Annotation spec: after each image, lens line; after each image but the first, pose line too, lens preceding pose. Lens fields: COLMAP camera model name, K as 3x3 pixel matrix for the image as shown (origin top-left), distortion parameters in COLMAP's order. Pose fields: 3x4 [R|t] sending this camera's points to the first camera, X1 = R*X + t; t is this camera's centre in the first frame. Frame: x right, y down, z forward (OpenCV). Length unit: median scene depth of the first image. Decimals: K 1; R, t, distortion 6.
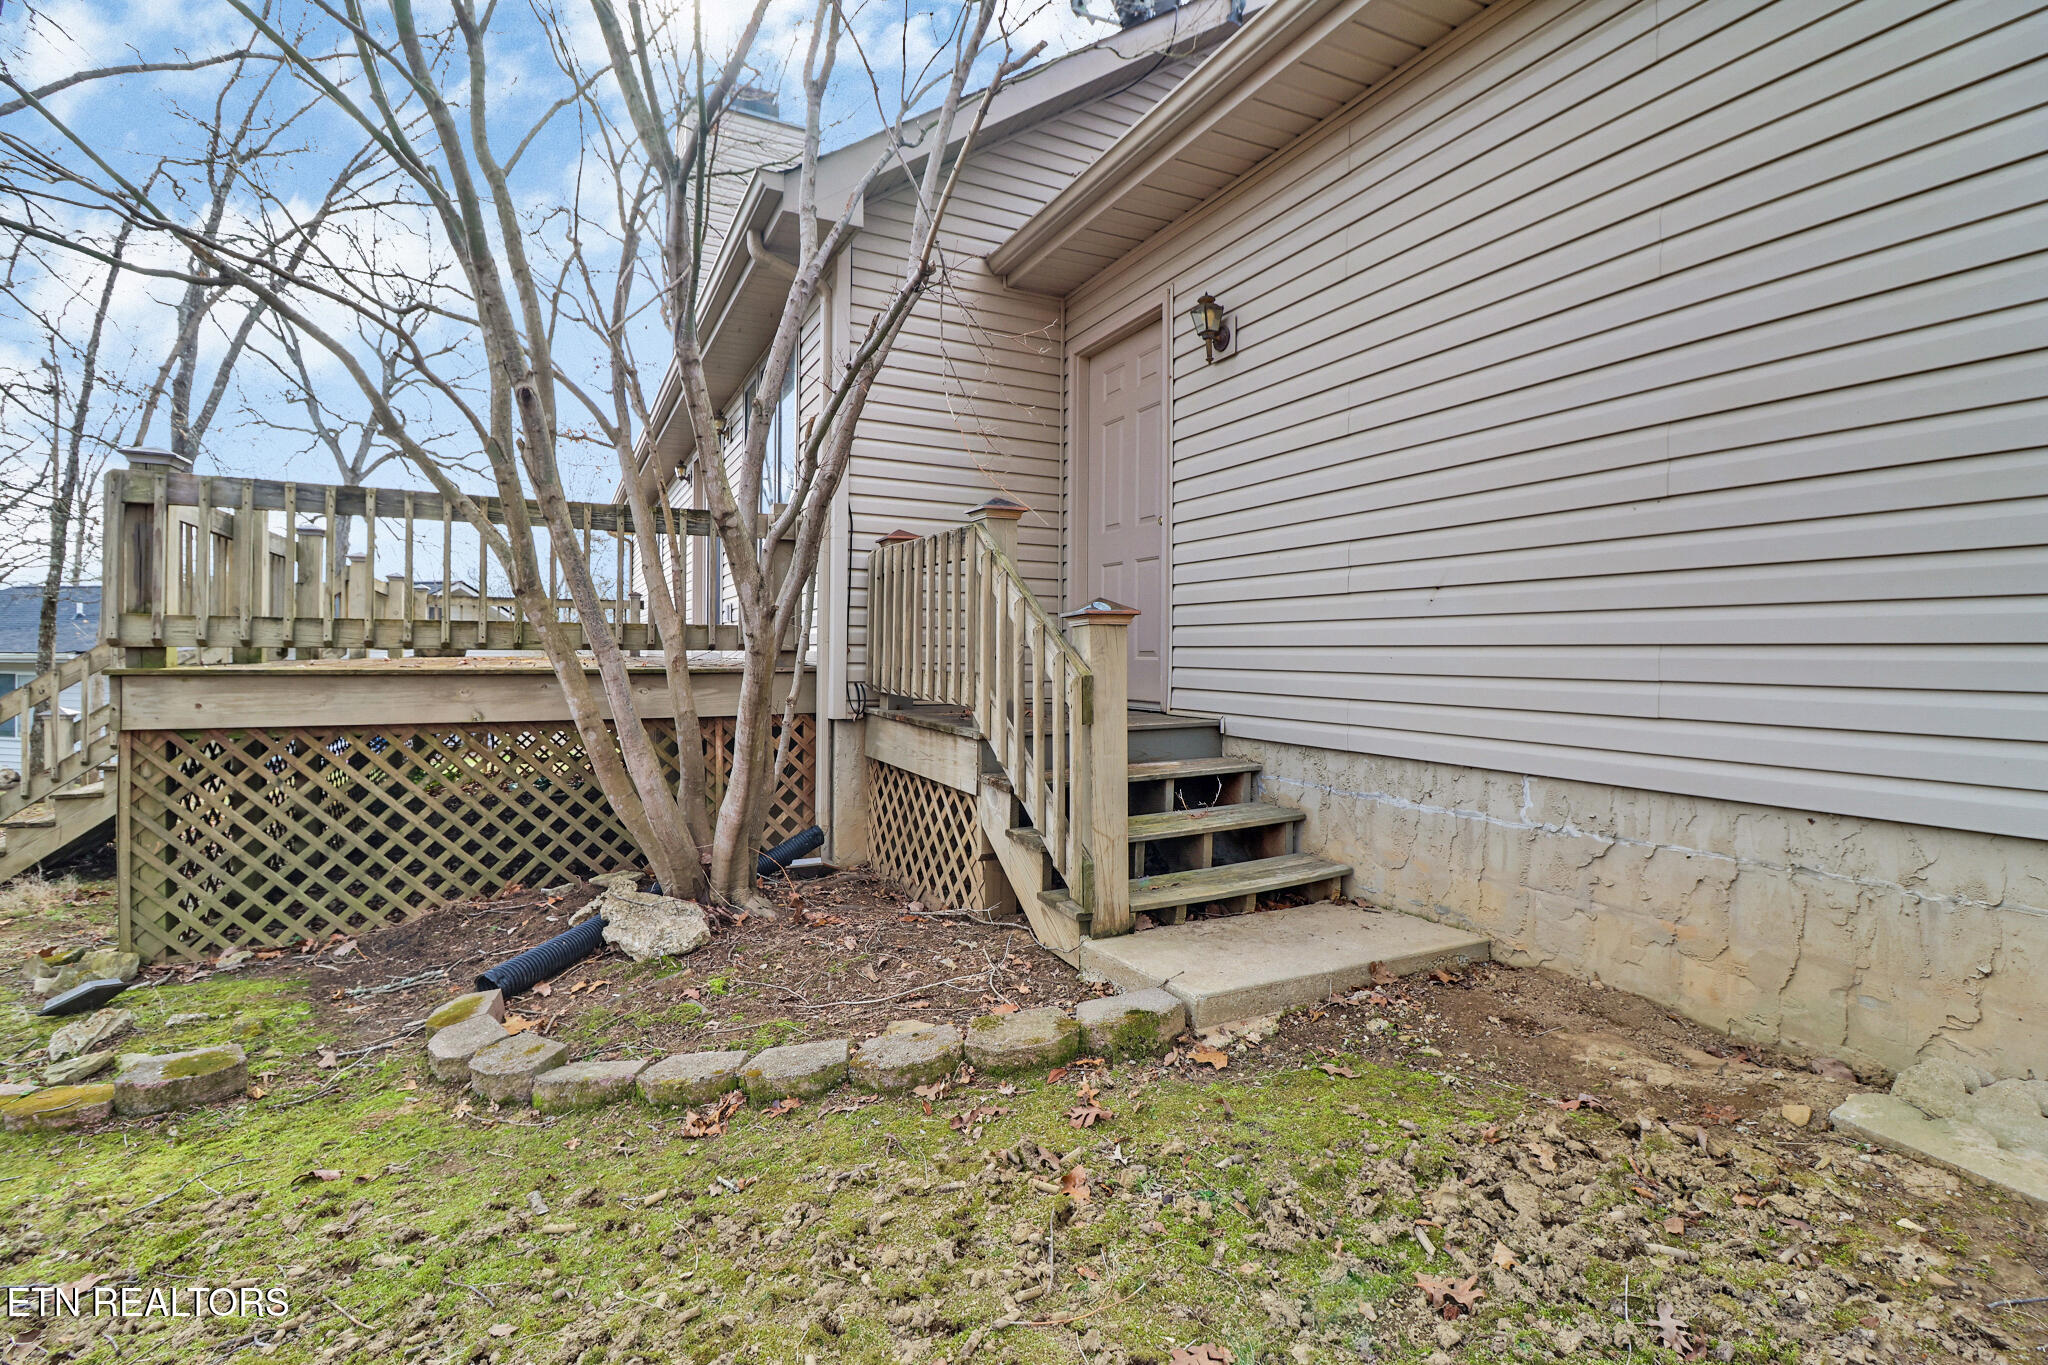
lens RADIAL K [[922.7, 0, 1026.4], [0, 922.7, 679.6], [0, 0, 1]] dist [0.001422, -0.011450]
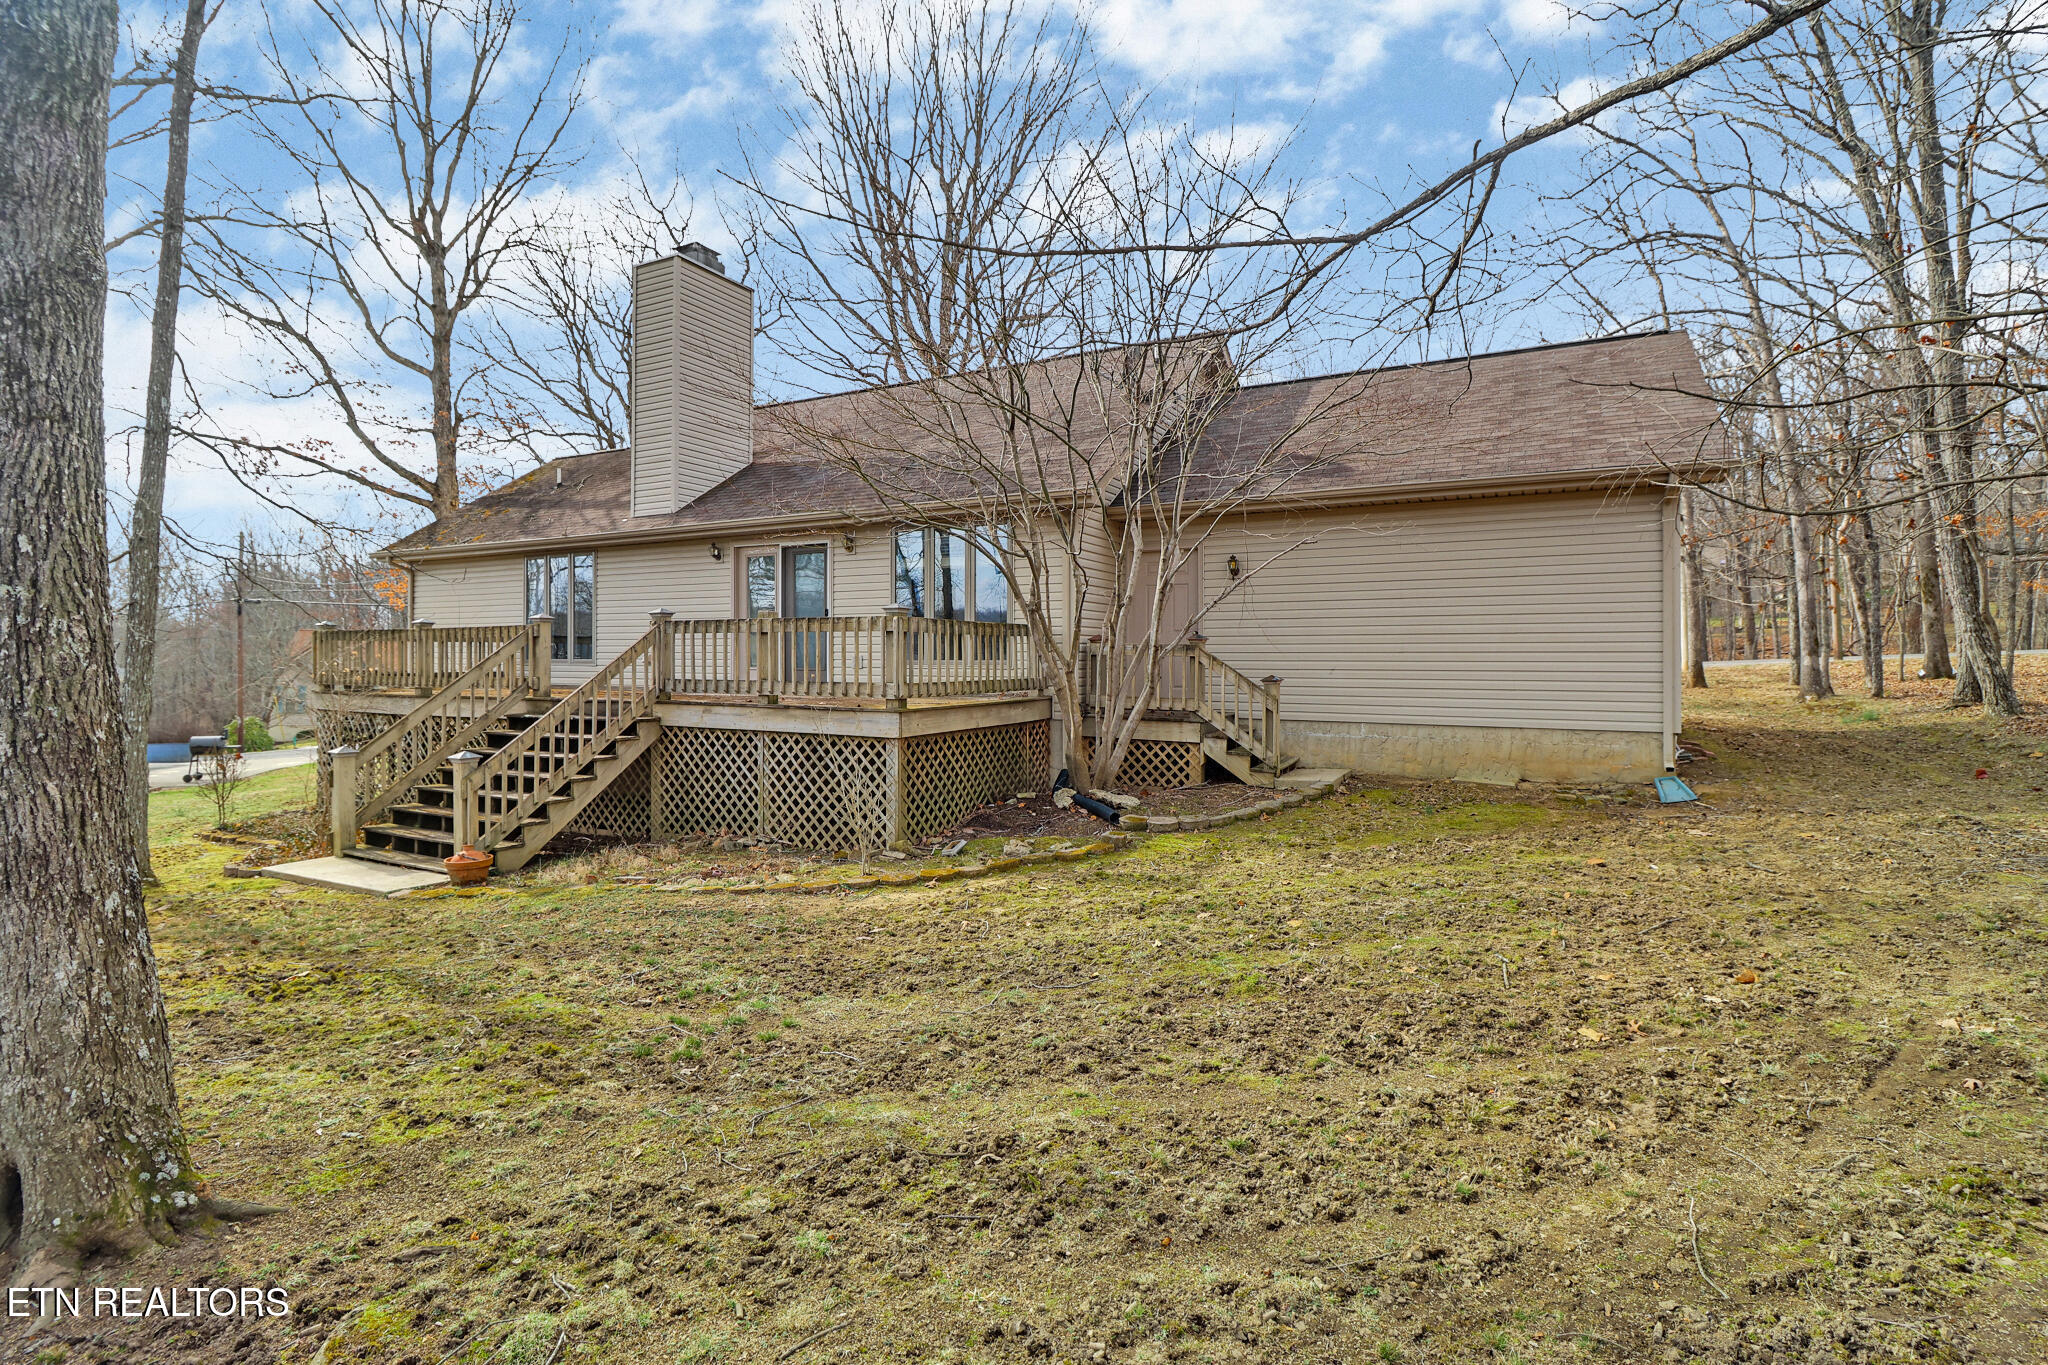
lens RADIAL K [[922.7, 0, 1026.4], [0, 922.7, 679.6], [0, 0, 1]] dist [0.001422, -0.011450]
pose [[0.829934, -0.021781, 0.557436, -2.084467], [0.019586, 0.999759, 0.009905, -0.104274], [-0.557517, 0.002697, 0.830161, -1.043976]]
